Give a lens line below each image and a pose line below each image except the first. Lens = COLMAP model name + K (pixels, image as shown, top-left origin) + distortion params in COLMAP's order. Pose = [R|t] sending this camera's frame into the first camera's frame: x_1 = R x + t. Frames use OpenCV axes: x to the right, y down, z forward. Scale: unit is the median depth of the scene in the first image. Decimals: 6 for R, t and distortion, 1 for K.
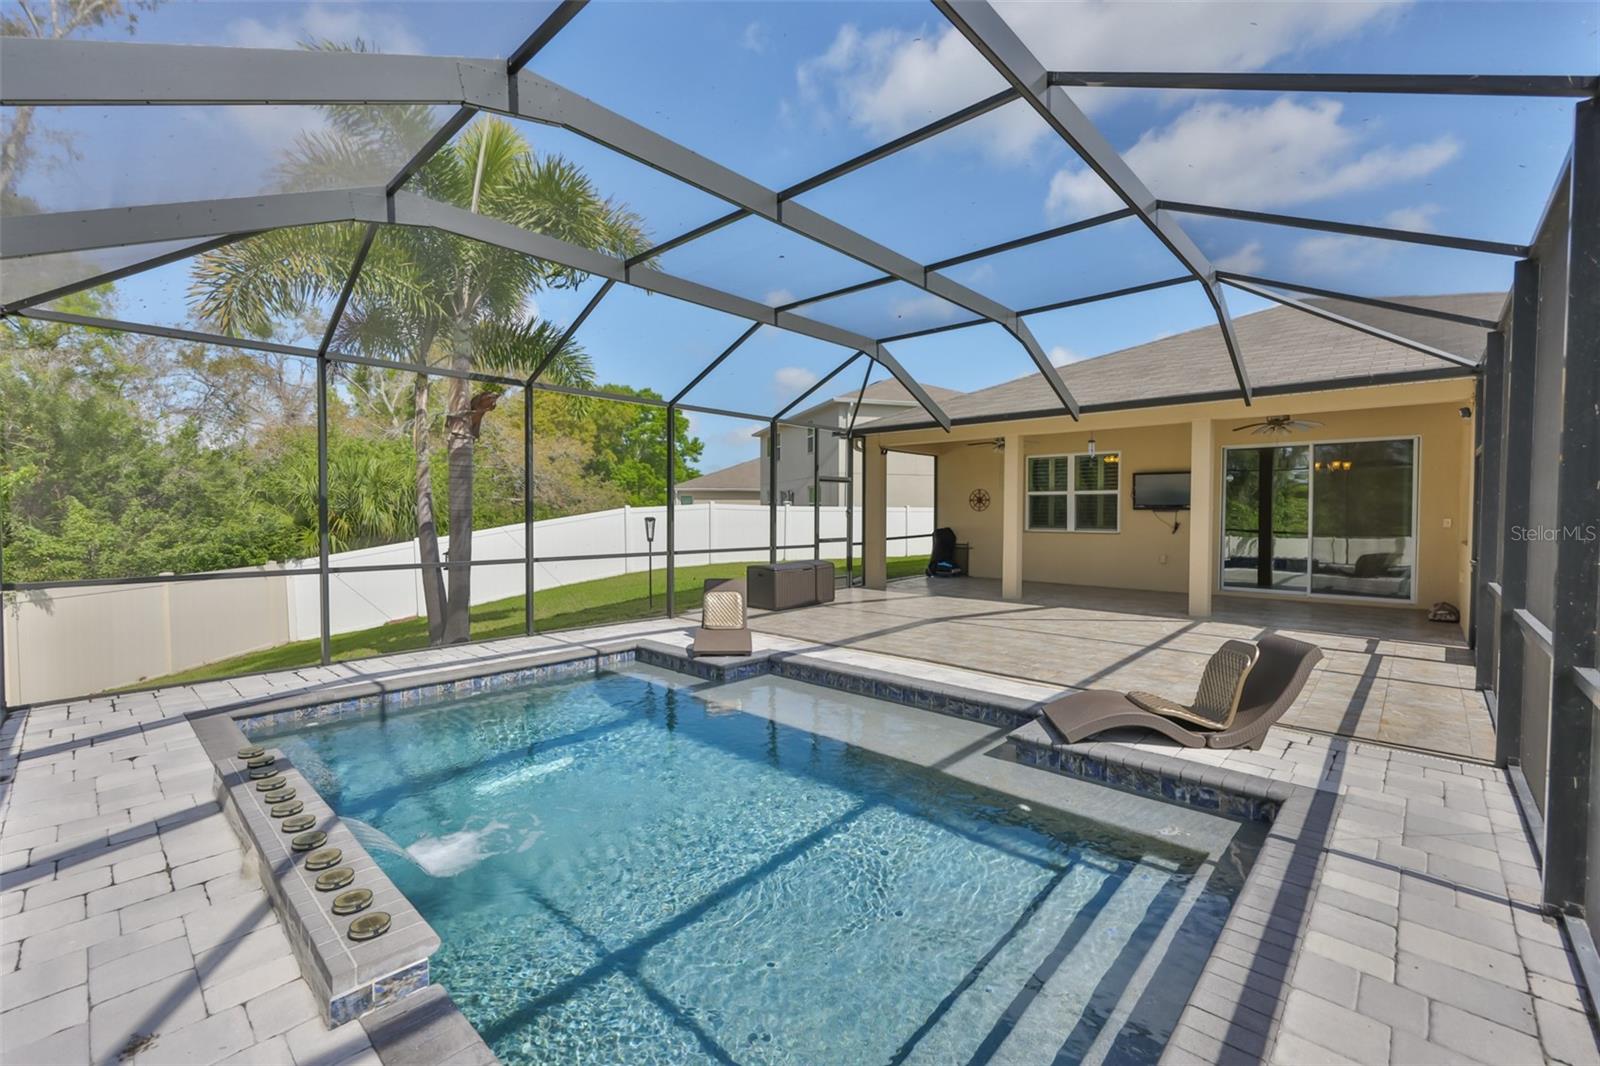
lens RADIAL K [[668.7, 0, 797.7], [0, 668.7, 528.8], [0, 0, 1]] dist [-0.005073, 0.000522]
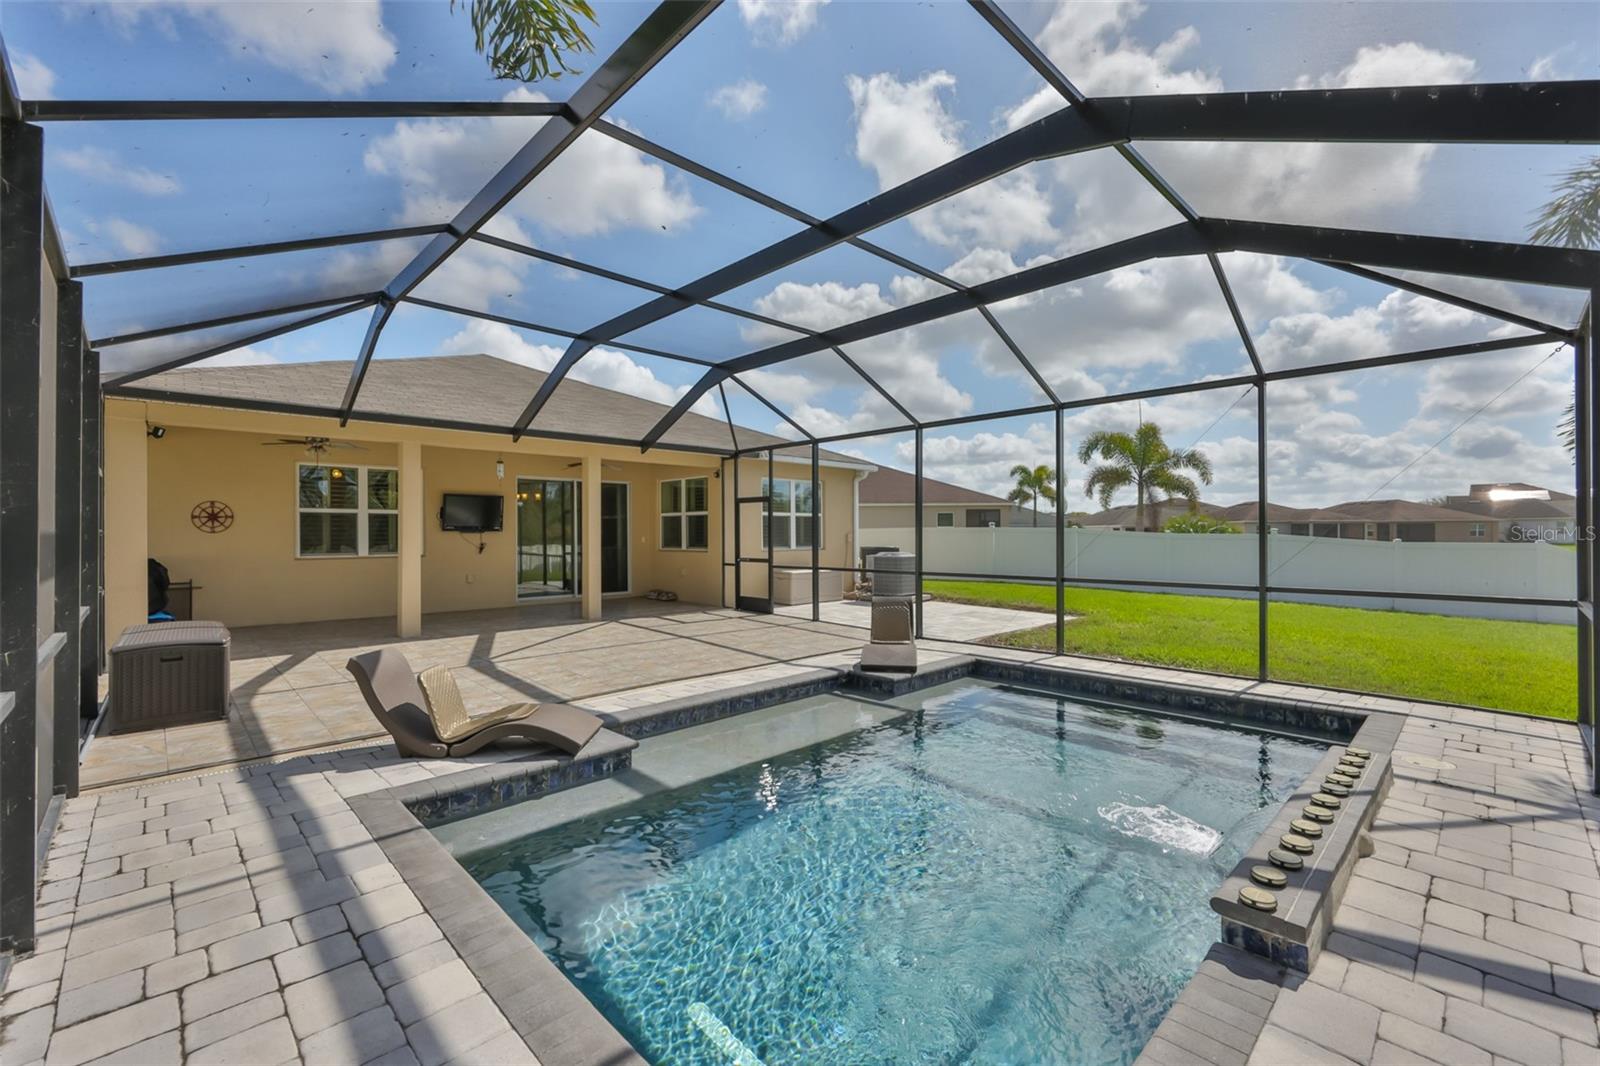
lens RADIAL K [[675.2, 0, 782.2], [0, 675.2, 530.3], [0, 0, 1]] dist [-0.000565, -0.000064]
pose [[0.068156, 0.002357, 0.997672, -0.482818], [0.026936, 0.999628, -0.004202, -0.012647], [-0.997311, 0.027160, 0.068068, 0.449770]]
